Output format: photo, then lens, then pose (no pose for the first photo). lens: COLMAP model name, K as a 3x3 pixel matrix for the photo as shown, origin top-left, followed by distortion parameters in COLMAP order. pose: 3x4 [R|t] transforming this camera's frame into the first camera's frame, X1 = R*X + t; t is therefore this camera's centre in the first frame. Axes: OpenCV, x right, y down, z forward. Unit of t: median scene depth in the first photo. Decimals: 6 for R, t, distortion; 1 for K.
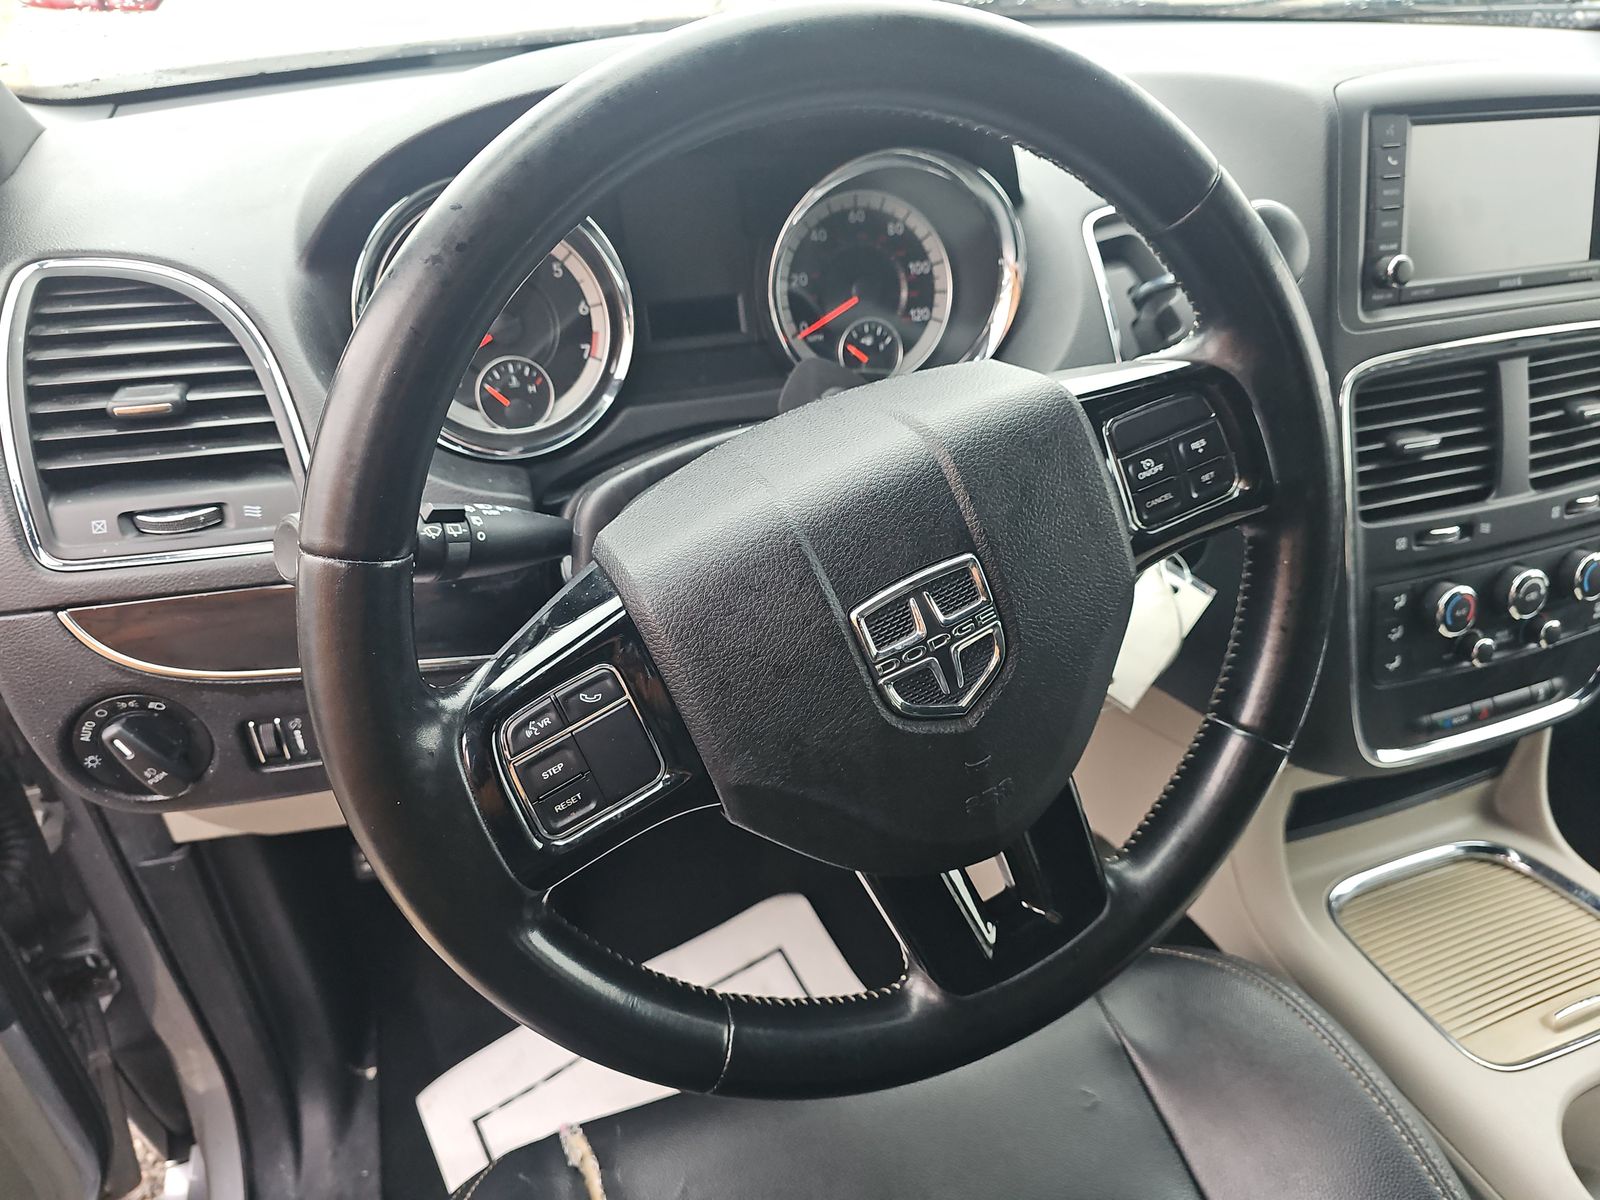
lens RADIAL K [[1069.3, 0, 801.4], [0, 1069.3, 590.3], [0, 0, 1]] dist [0.021499, -0.016472]
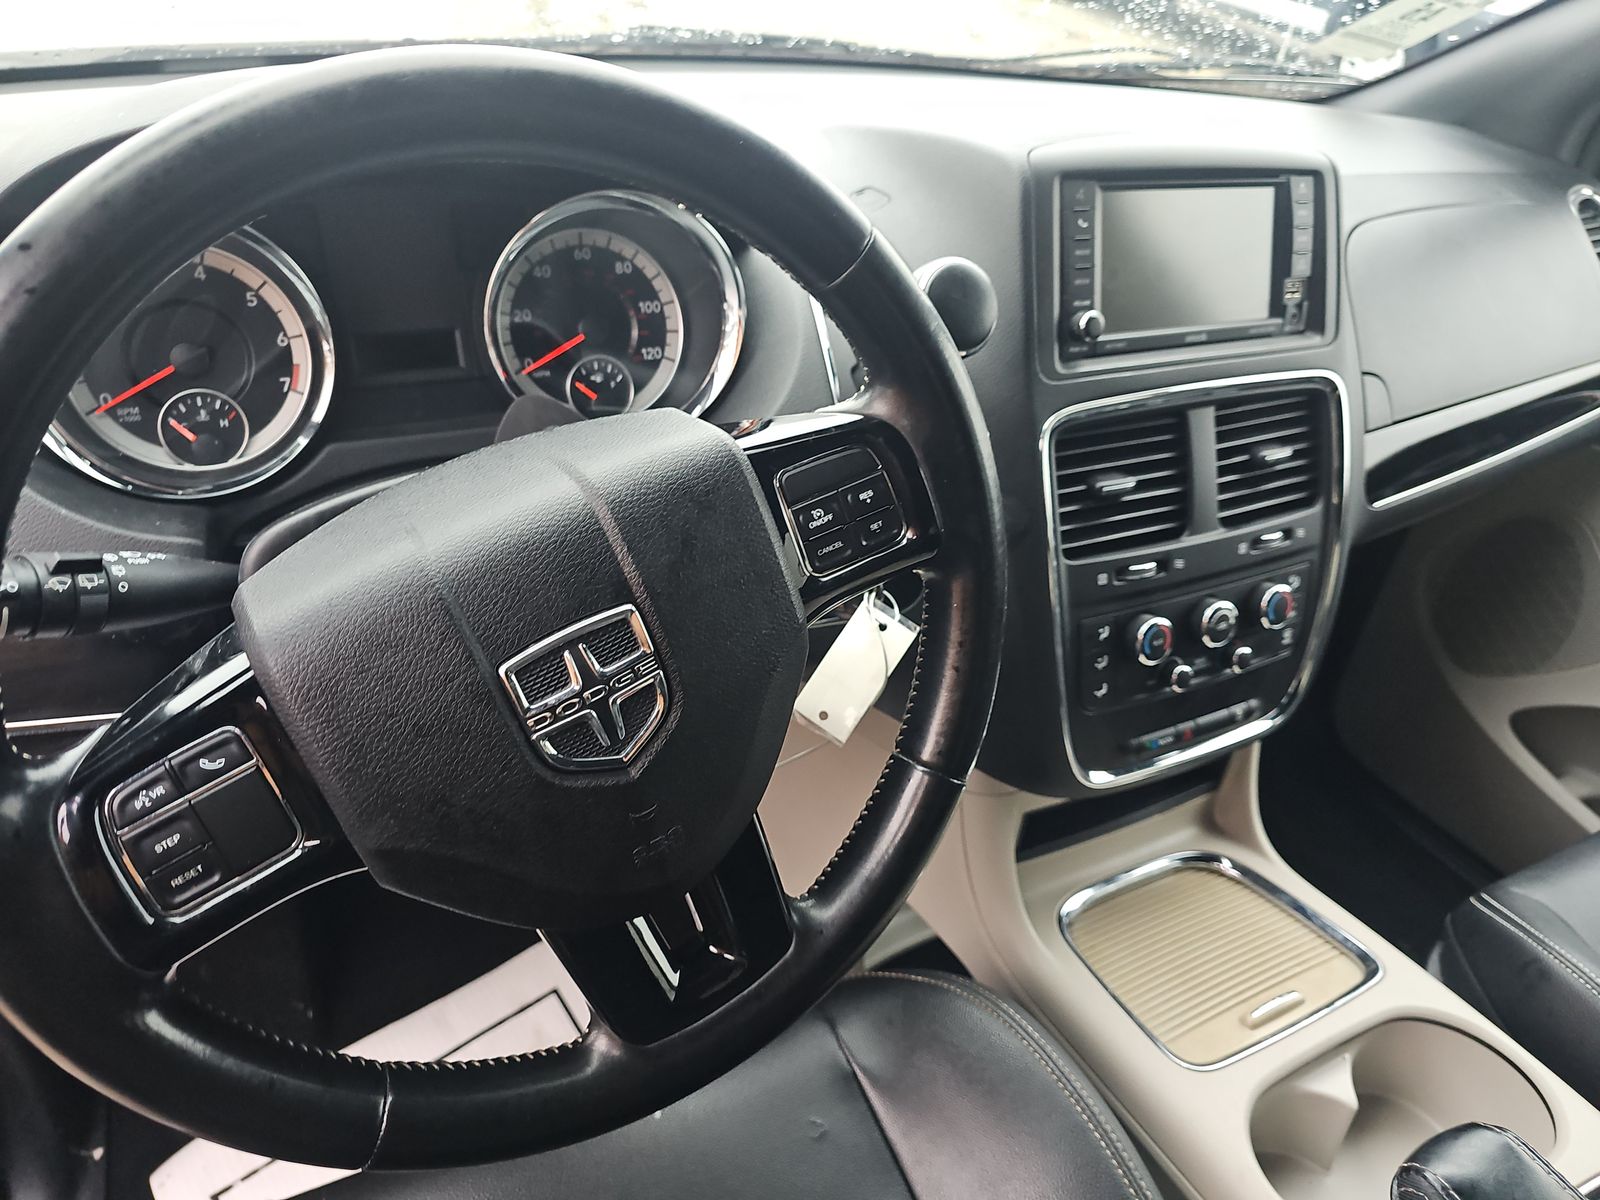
lens RADIAL K [[1069.3, 0, 799.7], [0, 1069.3, 589.1], [0, 0, 1]] dist [0.021499, -0.016472]
pose [[0.989423, -0.008228, 0.144823, 0.112684], [0.010782, 0.999800, -0.016856, -0.019994], [-0.144656, 0.018239, 0.989314, -0.009971]]
